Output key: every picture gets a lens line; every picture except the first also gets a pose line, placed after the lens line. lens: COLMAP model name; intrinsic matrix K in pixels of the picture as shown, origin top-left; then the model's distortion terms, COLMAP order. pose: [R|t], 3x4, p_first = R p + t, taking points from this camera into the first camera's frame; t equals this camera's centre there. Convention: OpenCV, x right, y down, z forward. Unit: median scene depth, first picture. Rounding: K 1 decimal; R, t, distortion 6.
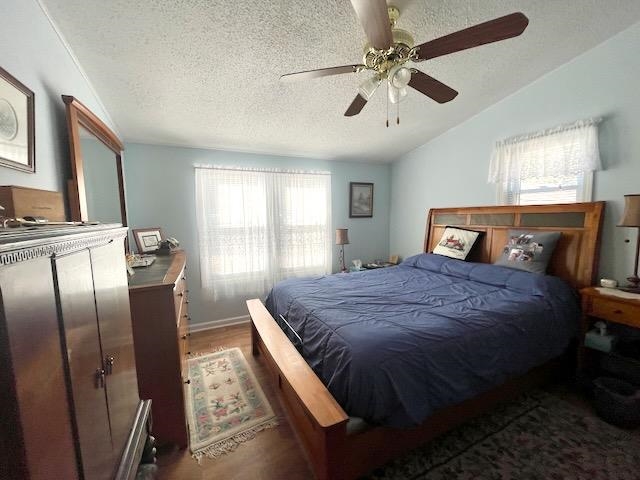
lens RADIAL K [[257.0, 0, 319.1], [0, 257.0, 240.9], [0, 0, 1]] dist [-0.002697, -0.000815]
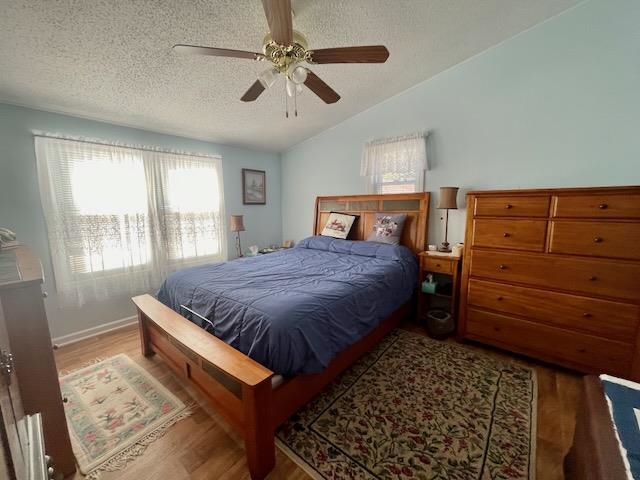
lens RADIAL K [[257.0, 0, 317.6], [0, 257.0, 242.2], [0, 0, 1]] dist [-0.002697, -0.000815]
pose [[0.905817, -0.054439, 0.420157, -0.089810], [0.037344, 0.998110, 0.048813, 0.034997], [-0.422020, -0.028525, 0.906138, -0.060258]]
